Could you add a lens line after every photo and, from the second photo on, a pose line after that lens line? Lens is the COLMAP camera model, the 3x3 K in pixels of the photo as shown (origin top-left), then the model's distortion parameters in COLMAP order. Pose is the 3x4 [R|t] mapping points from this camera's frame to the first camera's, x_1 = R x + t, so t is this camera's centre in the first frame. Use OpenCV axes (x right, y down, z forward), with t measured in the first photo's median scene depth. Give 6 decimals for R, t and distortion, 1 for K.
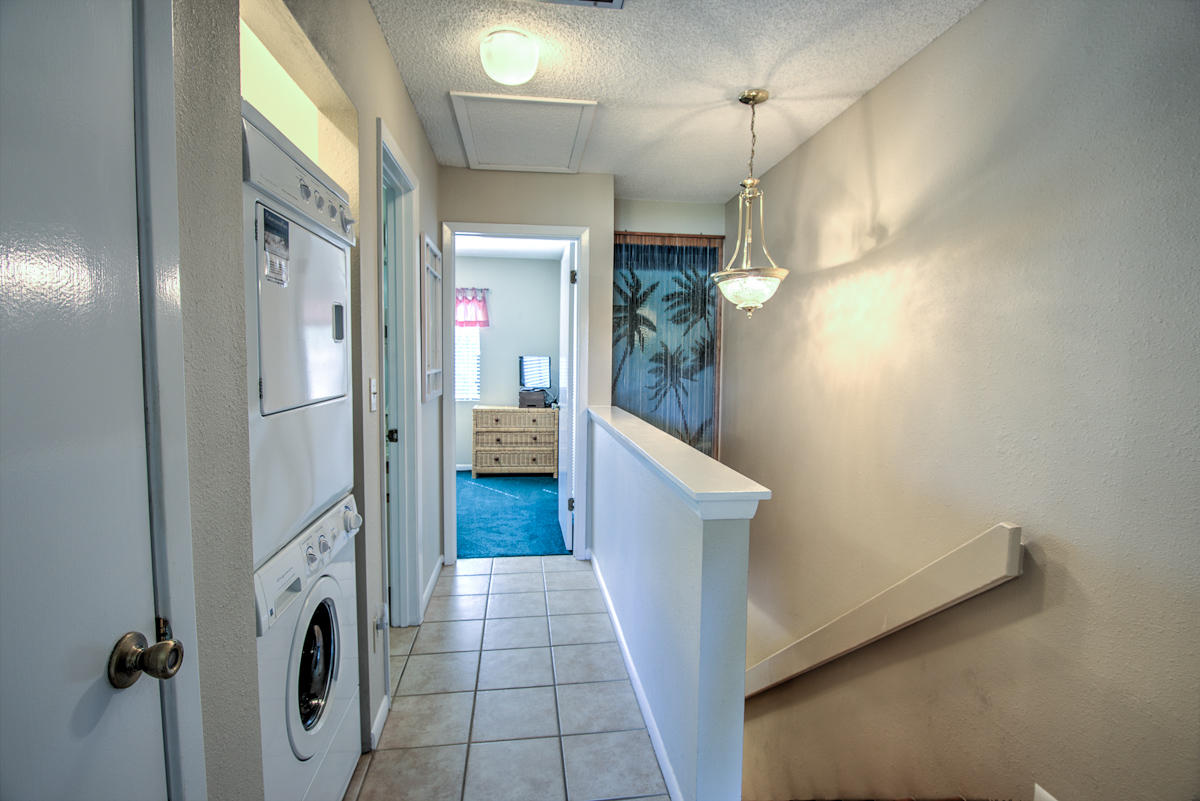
lens RADIAL K [[591.7, 0, 602.0], [0, 591.7, 399.2], [0, 0, 1]] dist [-0.025293, 0.001908]
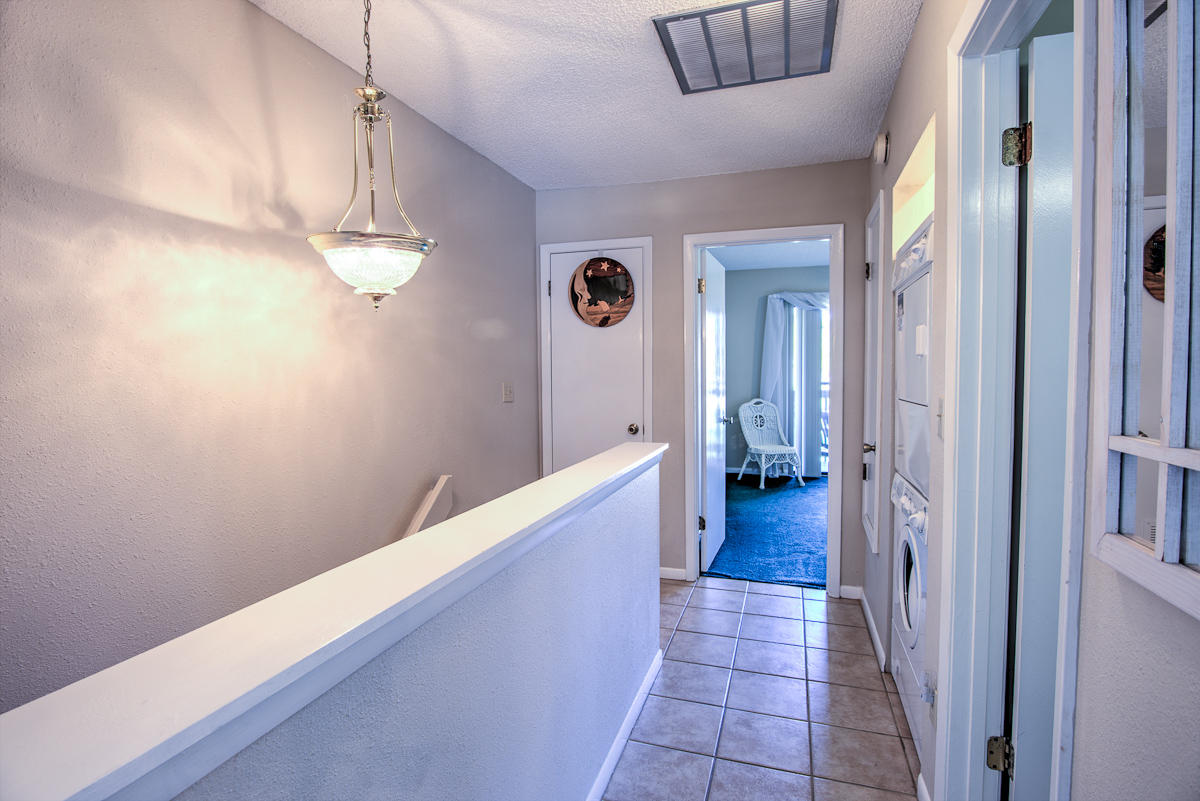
lens RADIAL K [[591.7, 0, 602.4], [0, 591.7, 402.3], [0, 0, 1]] dist [-0.025293, 0.001908]
pose [[-0.904585, -0.018521, 0.425891, -0.614912], [0.036290, 0.992083, 0.120223, -0.273746], [-0.424746, 0.124208, -0.896752, 3.786460]]
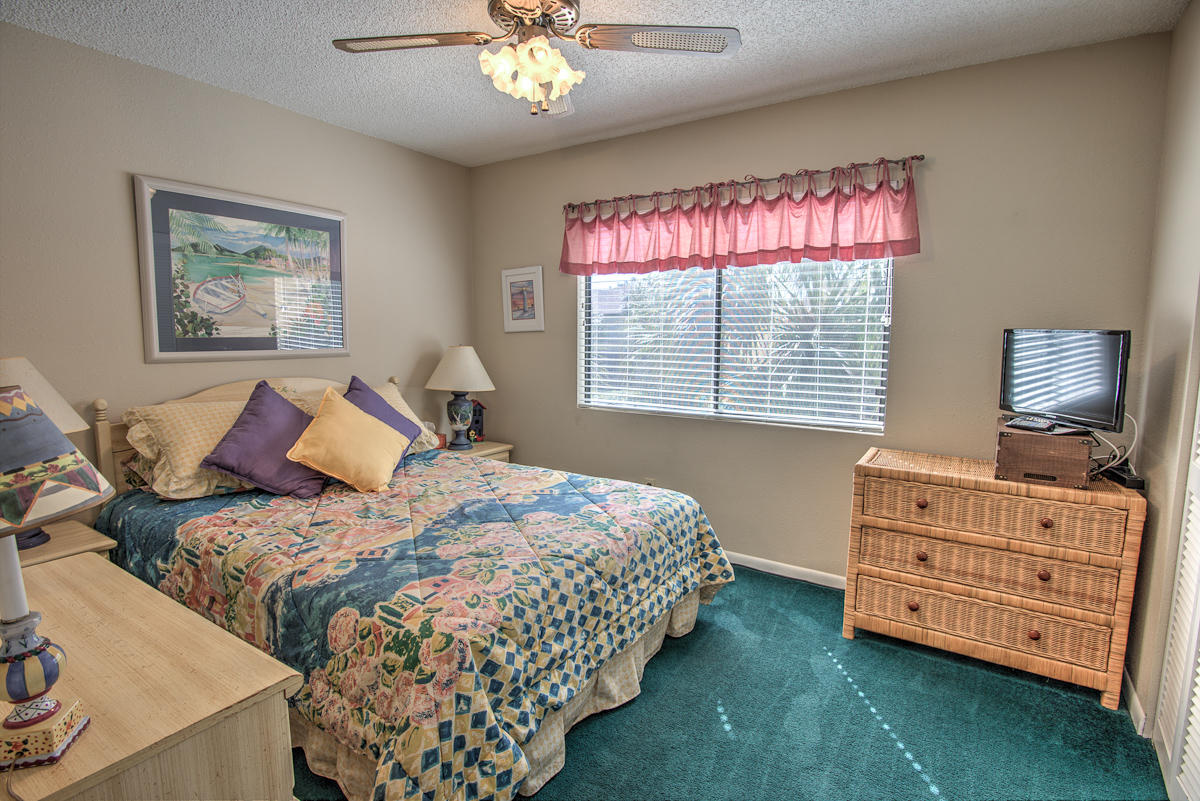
lens RADIAL K [[591.7, 0, 599.3], [0, 591.7, 398.2], [0, 0, 1]] dist [-0.025293, 0.001908]
pose [[0.764010, 0.067711, -0.641642, -0.096667], [-0.045224, 0.997652, 0.051431, -0.037087], [0.643618, -0.010276, 0.765278, 0.562739]]
